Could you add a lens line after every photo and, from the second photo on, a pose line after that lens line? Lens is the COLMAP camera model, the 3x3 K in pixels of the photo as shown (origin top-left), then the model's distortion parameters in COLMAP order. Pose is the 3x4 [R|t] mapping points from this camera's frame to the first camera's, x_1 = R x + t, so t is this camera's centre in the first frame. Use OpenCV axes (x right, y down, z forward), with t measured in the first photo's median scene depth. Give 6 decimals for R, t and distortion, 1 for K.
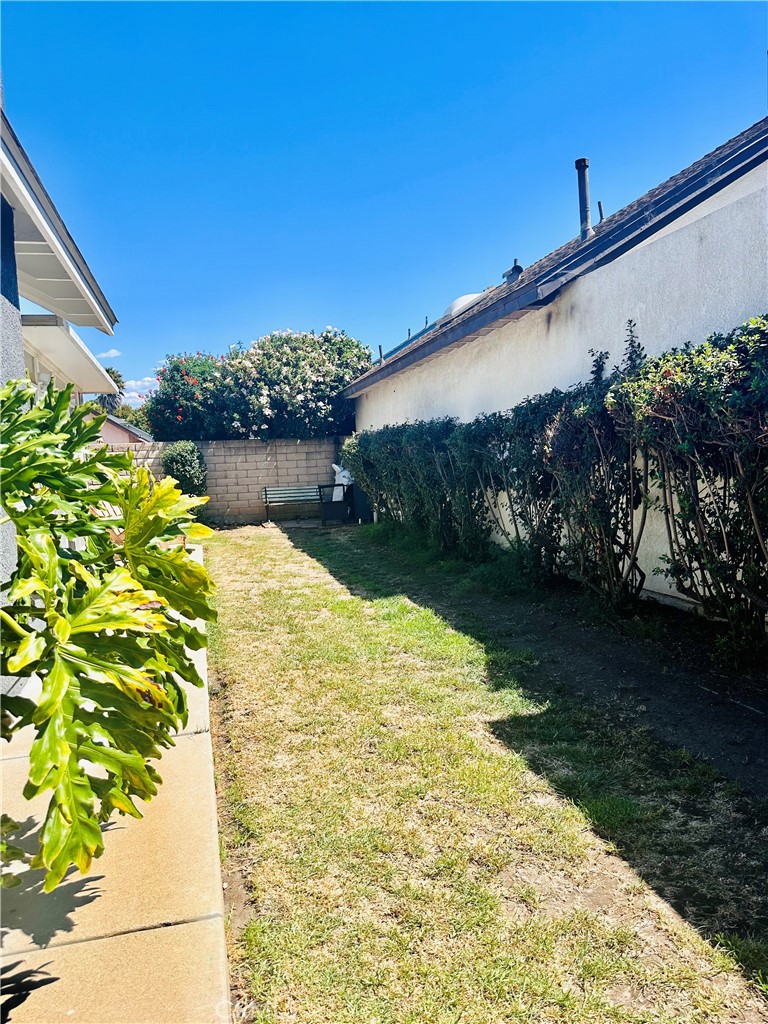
lens RADIAL K [[736.8, 0, 385.0], [0, 736.8, 532.5], [0, 0, 1]] dist [0.042731, -0.055617]
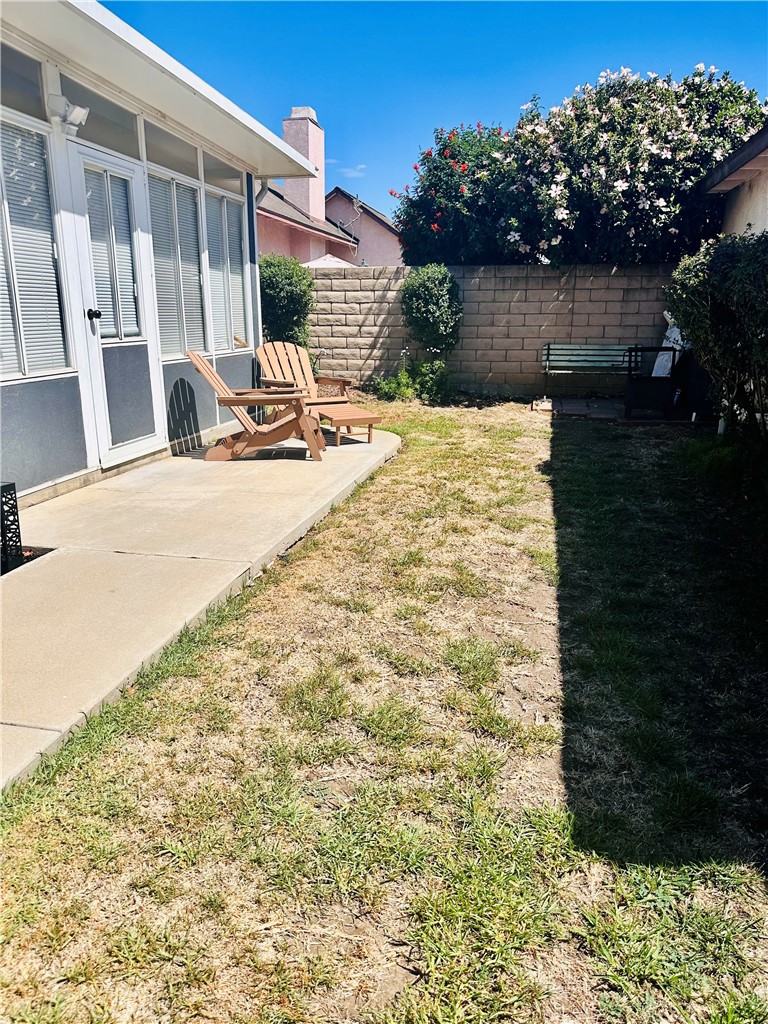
lens RADIAL K [[736.8, 0, 385.0], [0, 736.8, 532.5], [0, 0, 1]] dist [0.042731, -0.055617]
pose [[0.899730, 0.169386, -0.402236, -0.002778], [-0.084064, 0.971616, 0.221123, -0.032234], [0.428274, -0.165137, 0.888432, 0.342866]]
